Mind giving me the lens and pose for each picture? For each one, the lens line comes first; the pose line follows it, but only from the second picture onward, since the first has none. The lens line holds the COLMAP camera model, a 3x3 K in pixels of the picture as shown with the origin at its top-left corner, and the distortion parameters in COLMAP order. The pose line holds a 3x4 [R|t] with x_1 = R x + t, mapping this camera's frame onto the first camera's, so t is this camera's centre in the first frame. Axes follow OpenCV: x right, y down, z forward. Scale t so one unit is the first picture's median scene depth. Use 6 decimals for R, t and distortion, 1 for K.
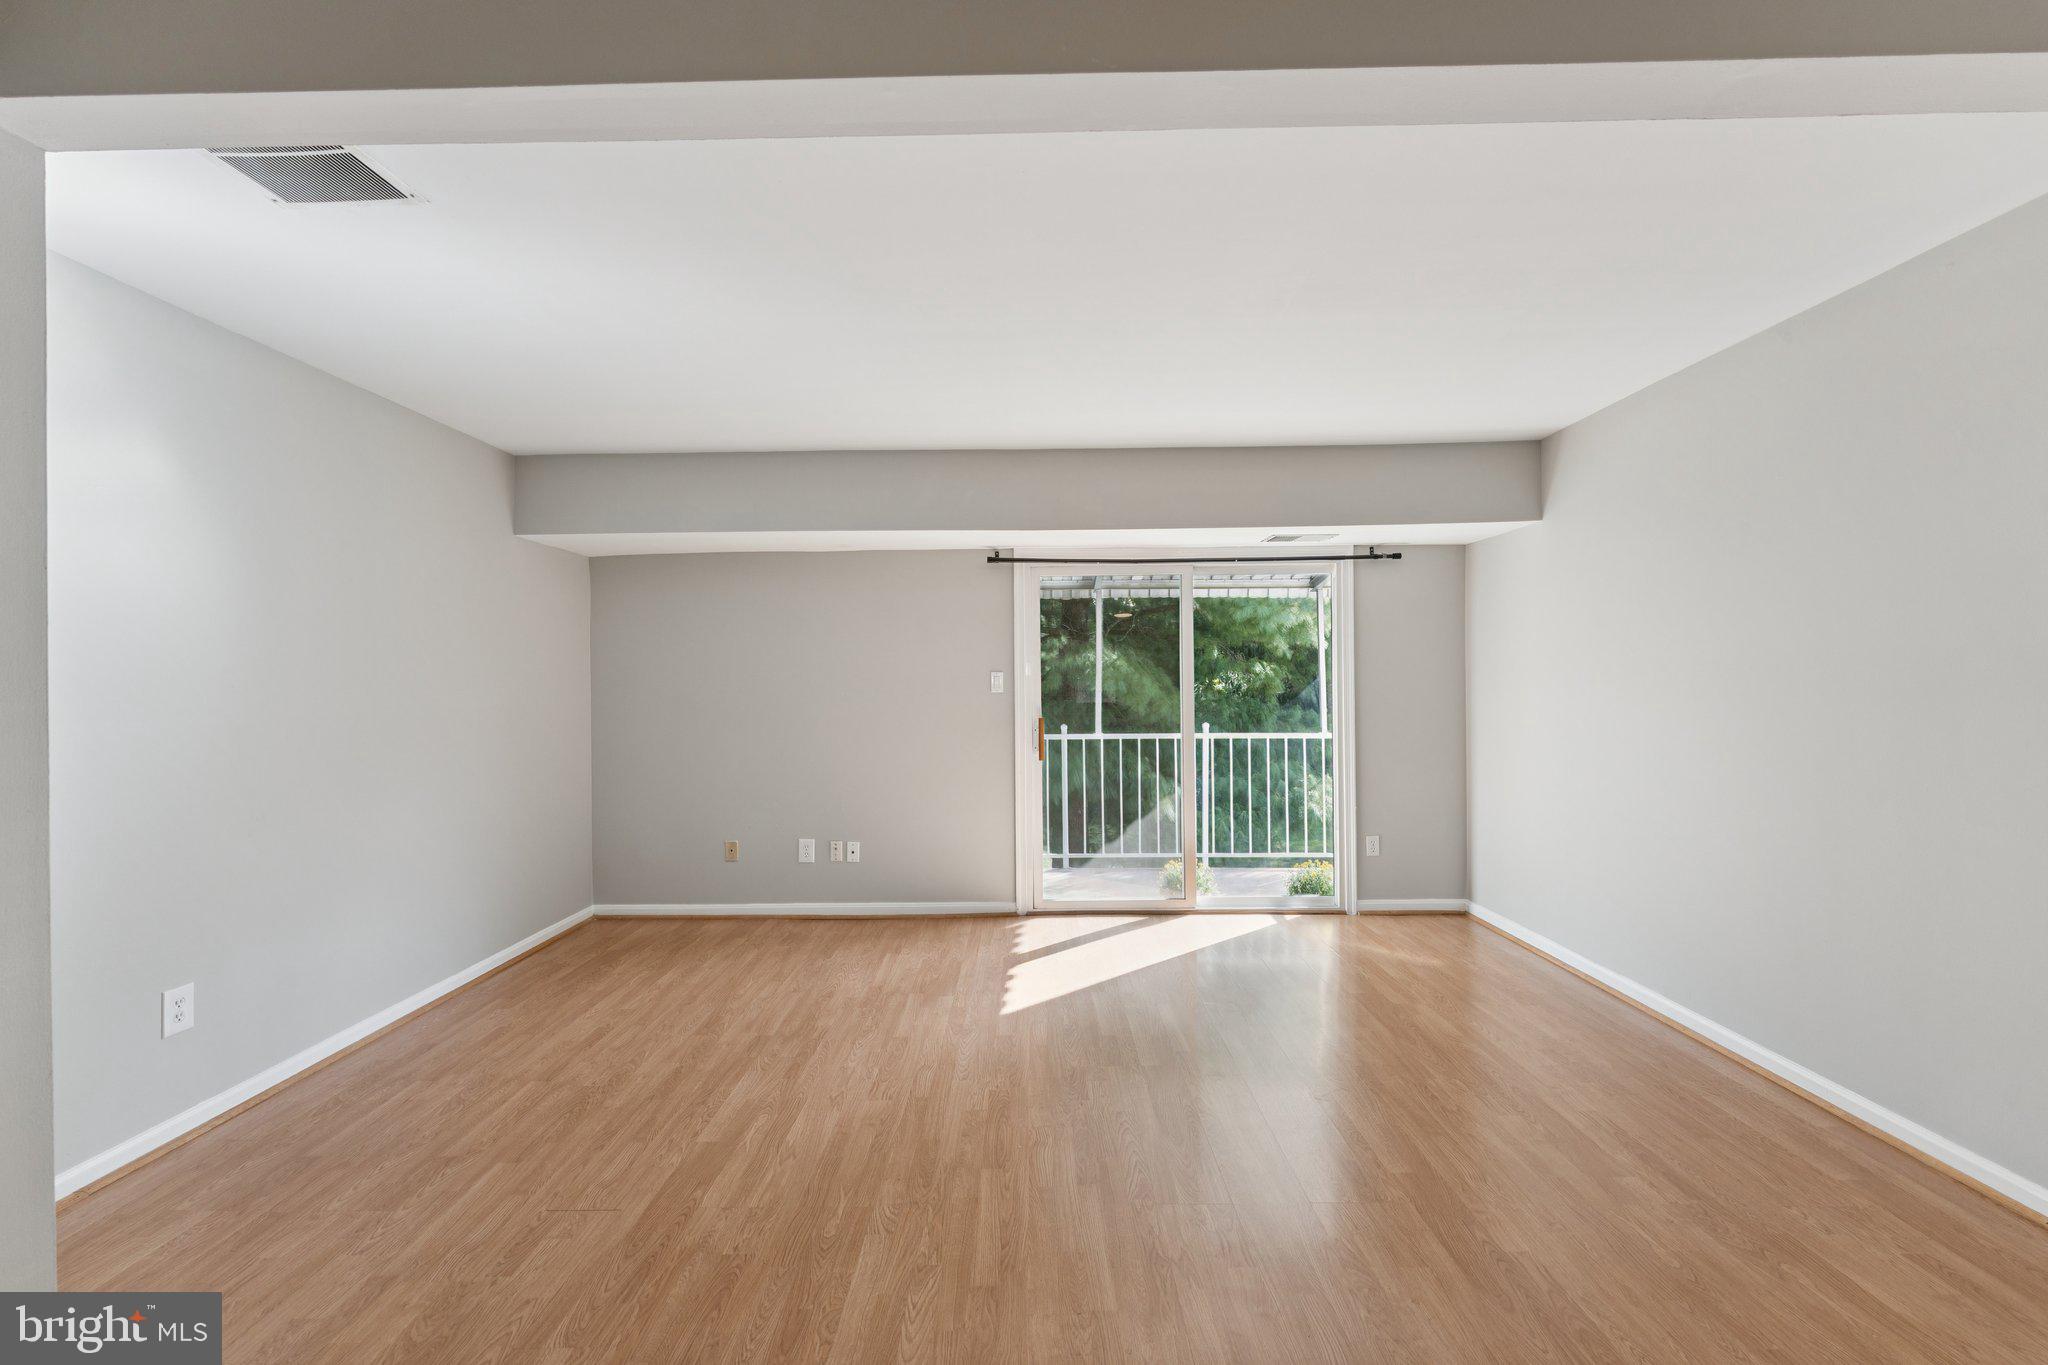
lens RADIAL K [[825.9, 0, 1024.0], [0, 825.9, 682.5], [0, 0, 1]] dist [0.001489, -0.000182]
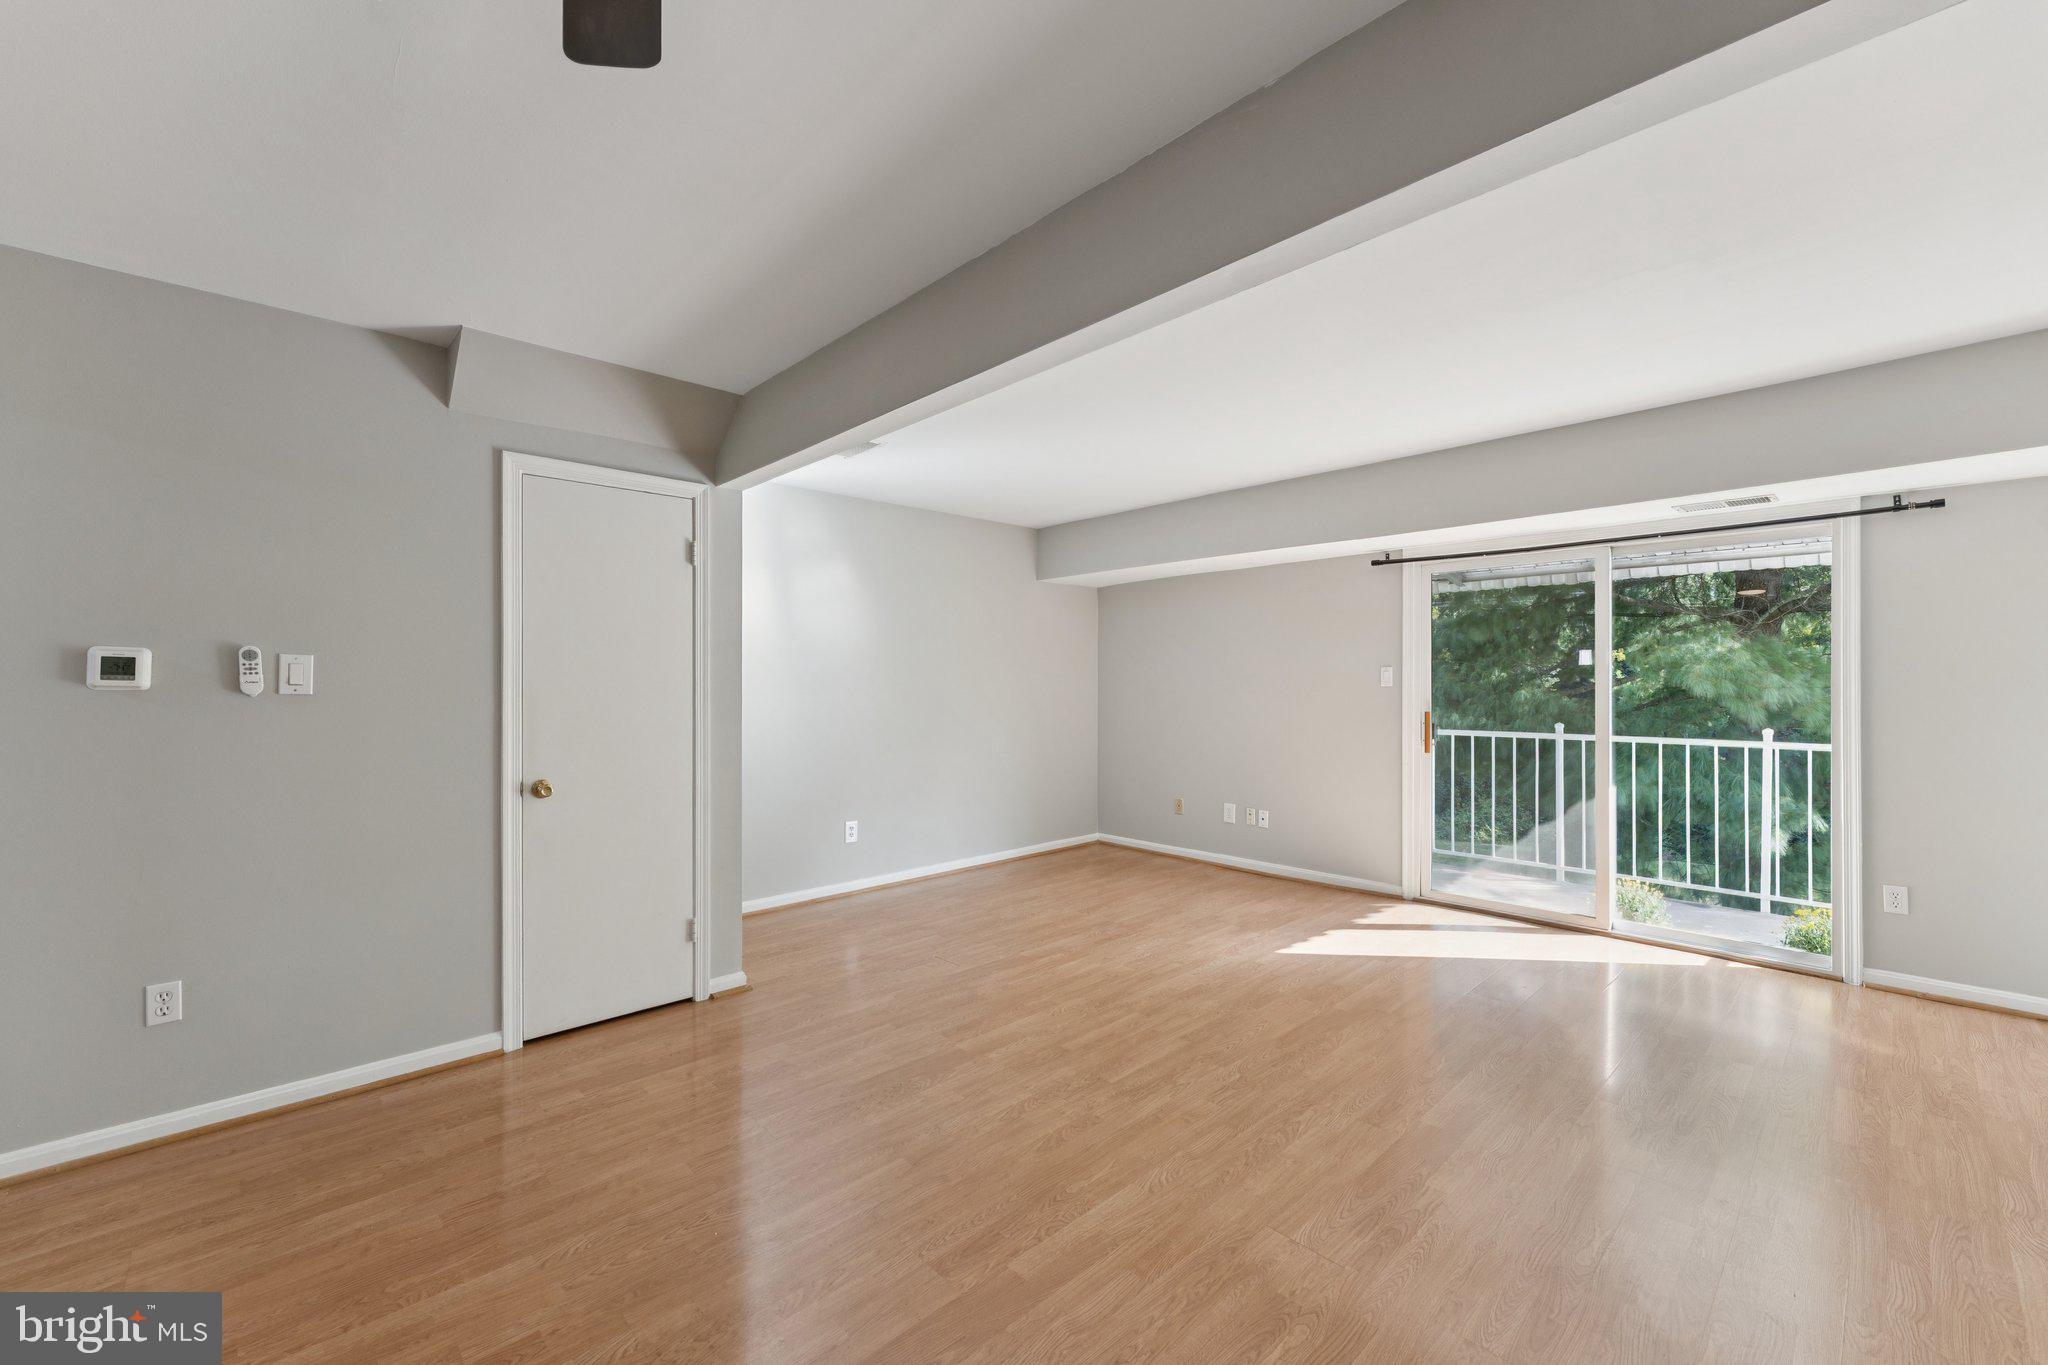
lens RADIAL K [[822.3, 0, 1026.1], [0, 822.3, 672.0], [0, 0, 1]] dist [-0.000820, -0.000505]
pose [[0.694427, -0.001371, -0.719562, 0.412141], [-0.000834, 0.999996, -0.002710, -0.003161], [0.719563, 0.002482, 0.694423, -0.070768]]
